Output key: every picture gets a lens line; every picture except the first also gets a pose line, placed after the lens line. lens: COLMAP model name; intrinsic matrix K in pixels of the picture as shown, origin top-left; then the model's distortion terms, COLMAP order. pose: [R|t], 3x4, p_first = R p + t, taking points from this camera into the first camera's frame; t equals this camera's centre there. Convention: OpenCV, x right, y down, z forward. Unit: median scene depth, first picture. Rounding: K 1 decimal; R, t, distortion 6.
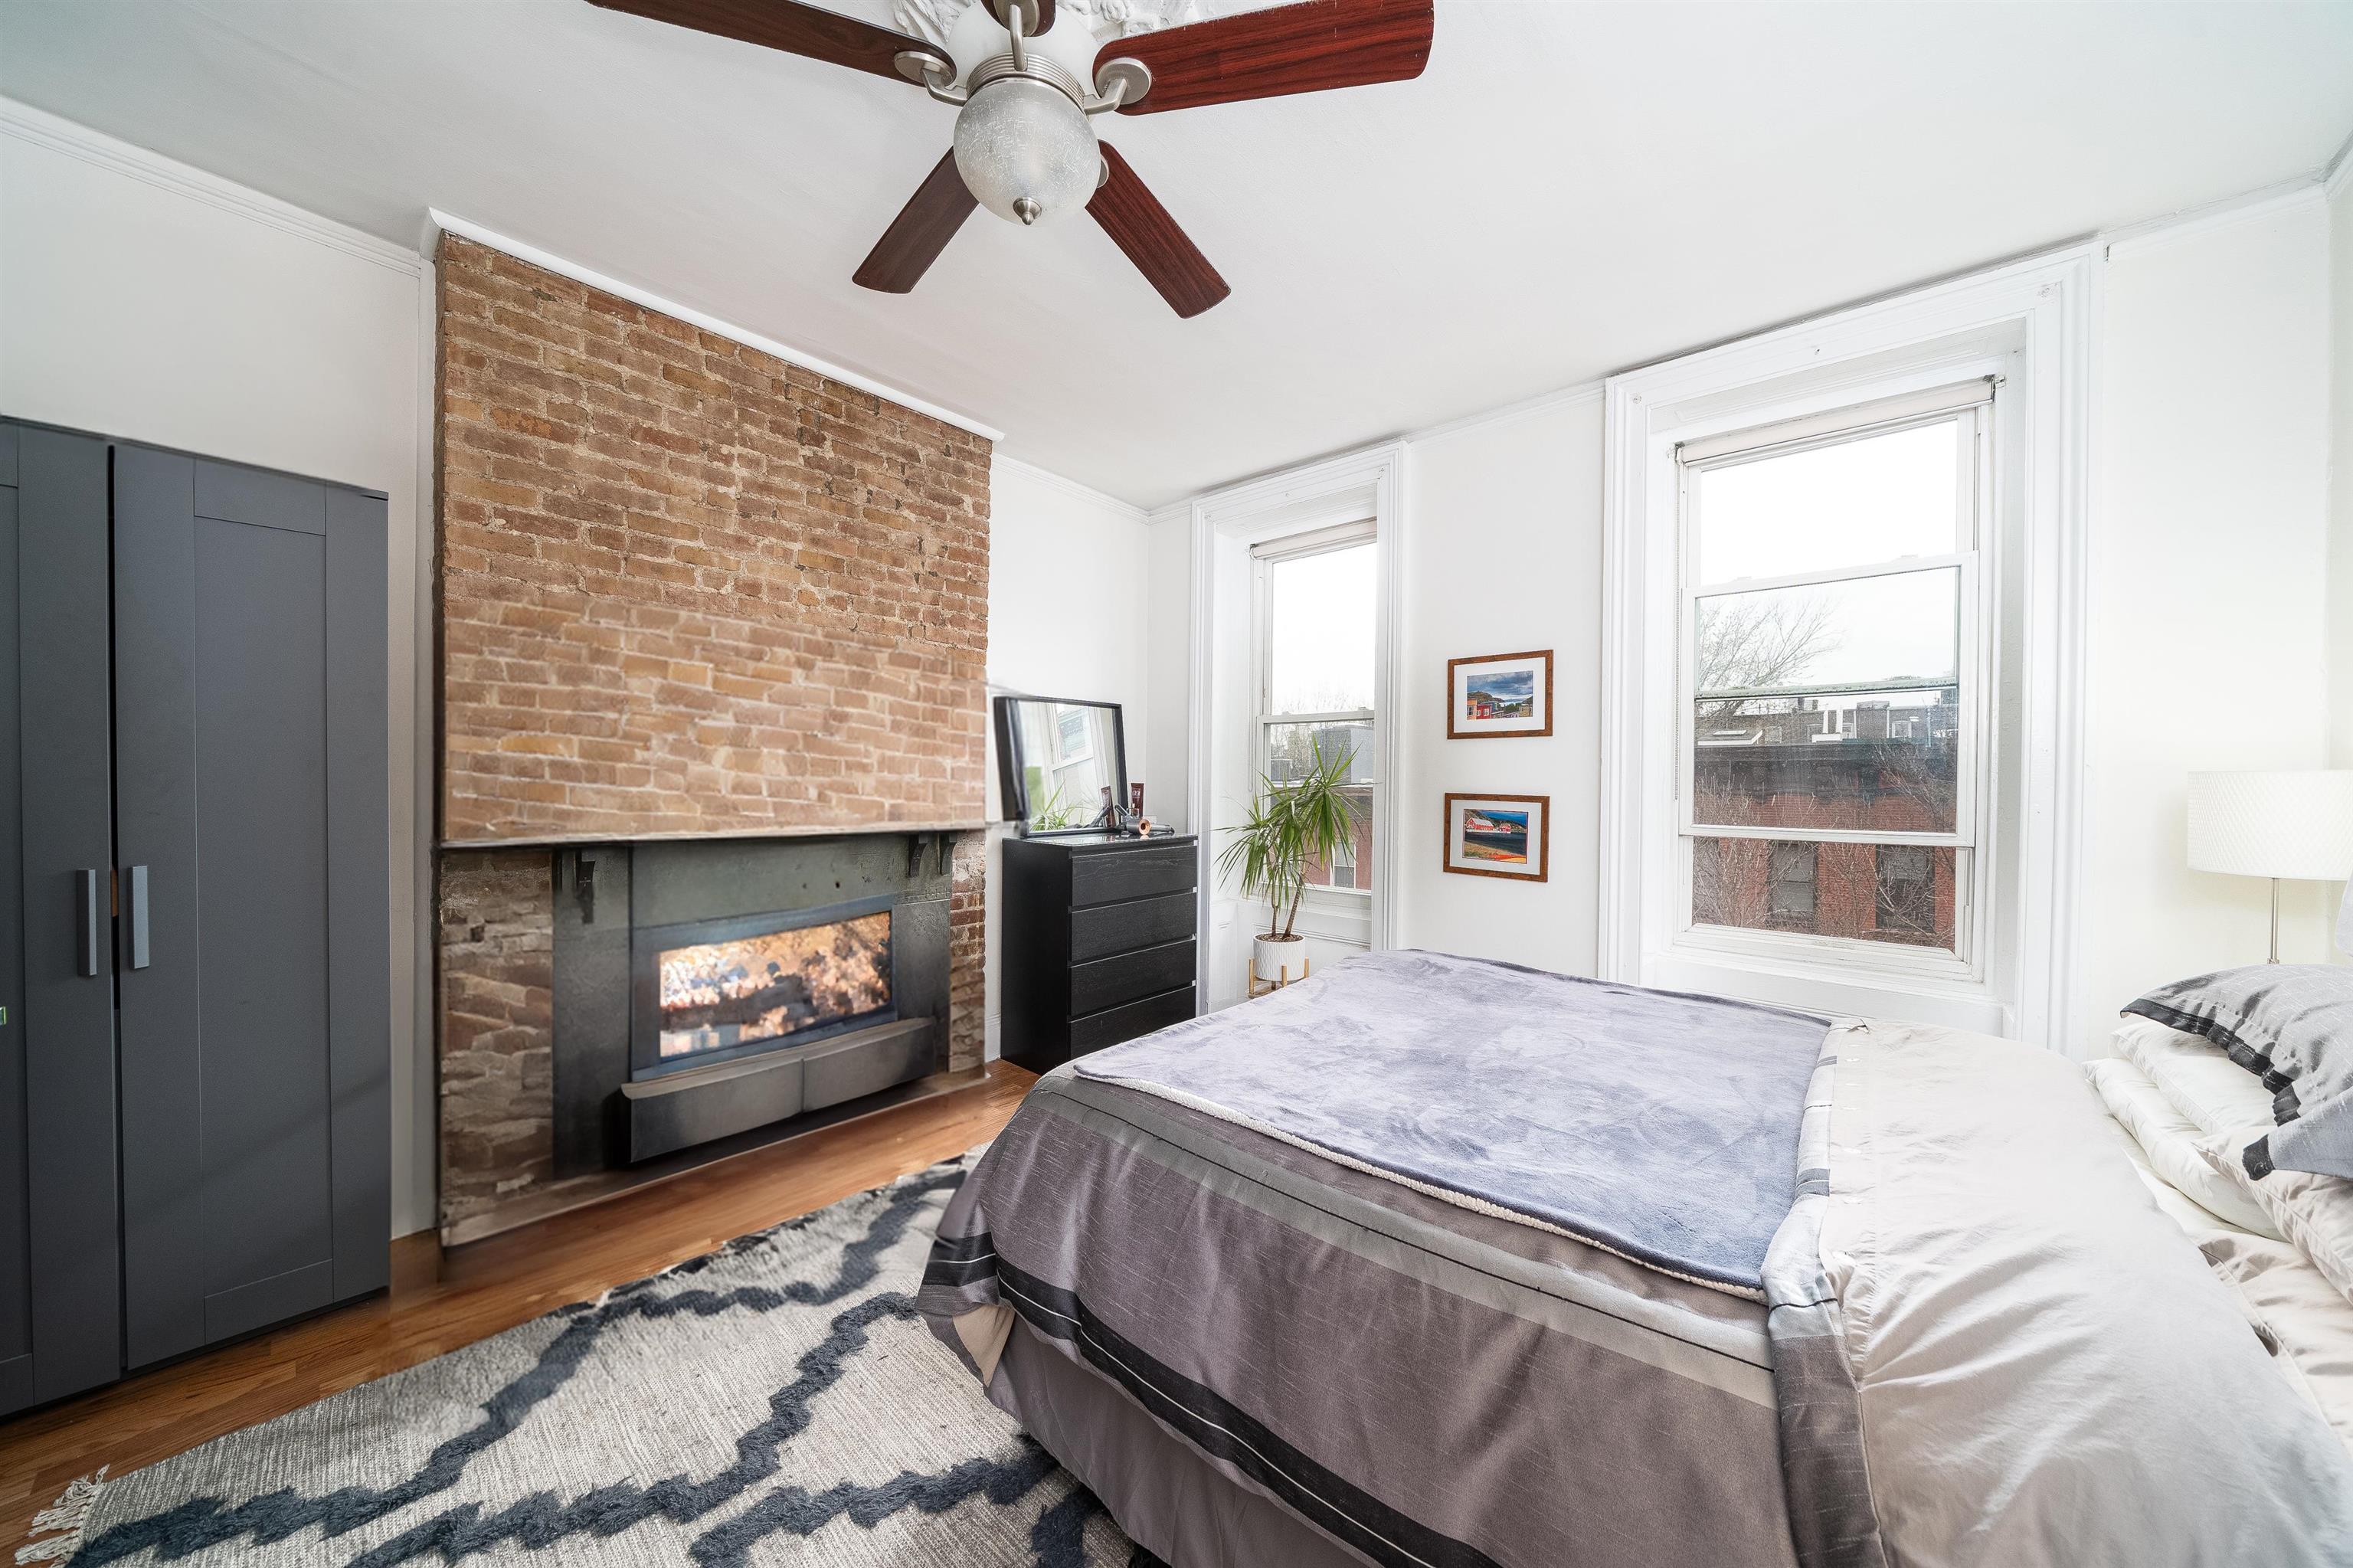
lens RADIAL K [[821.2, 0, 1176.5], [0, 821.2, 784.0], [0, 0, 1]] dist [-0.001762, -0.000190]
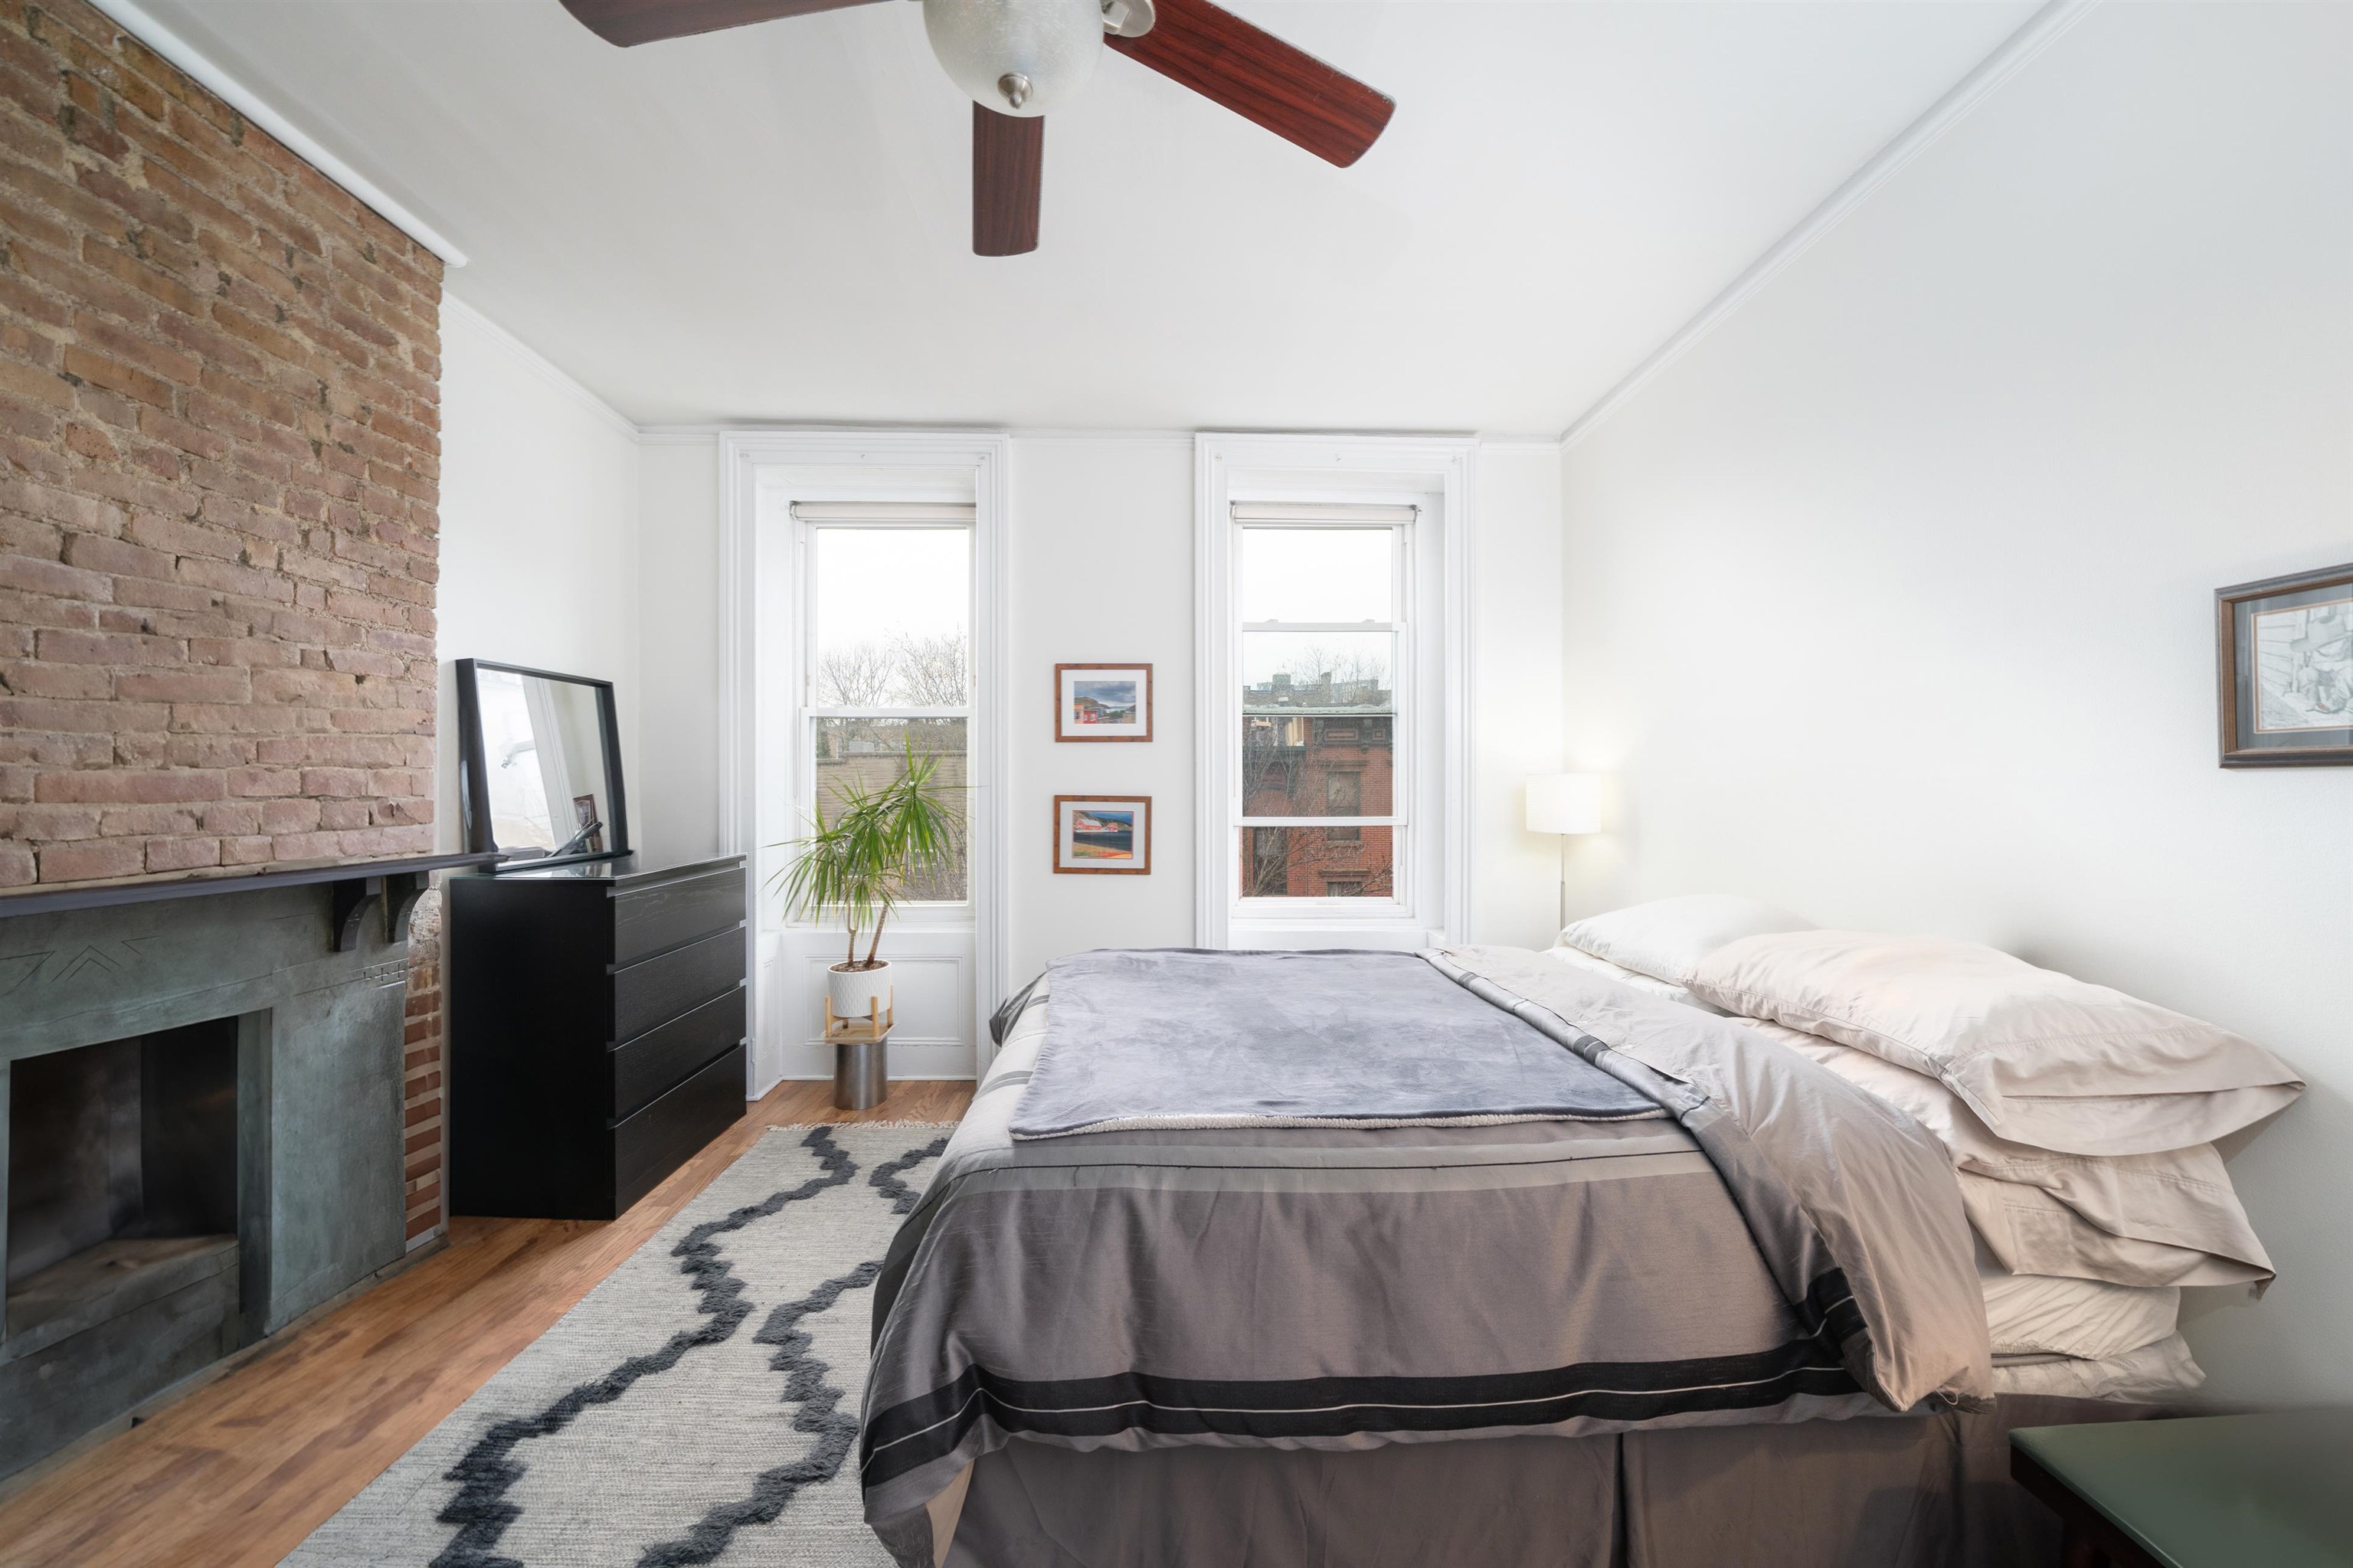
lens RADIAL K [[870.2, 0, 1176.5], [0, 870.2, 784.0], [0, 0, 1]] dist [-0.002066, -0.000206]
pose [[0.724941, -0.009577, 0.688745, -0.312661], [0.010976, 0.999937, 0.002352, -0.003938], [-0.688724, 0.005855, 0.725000, 0.124726]]
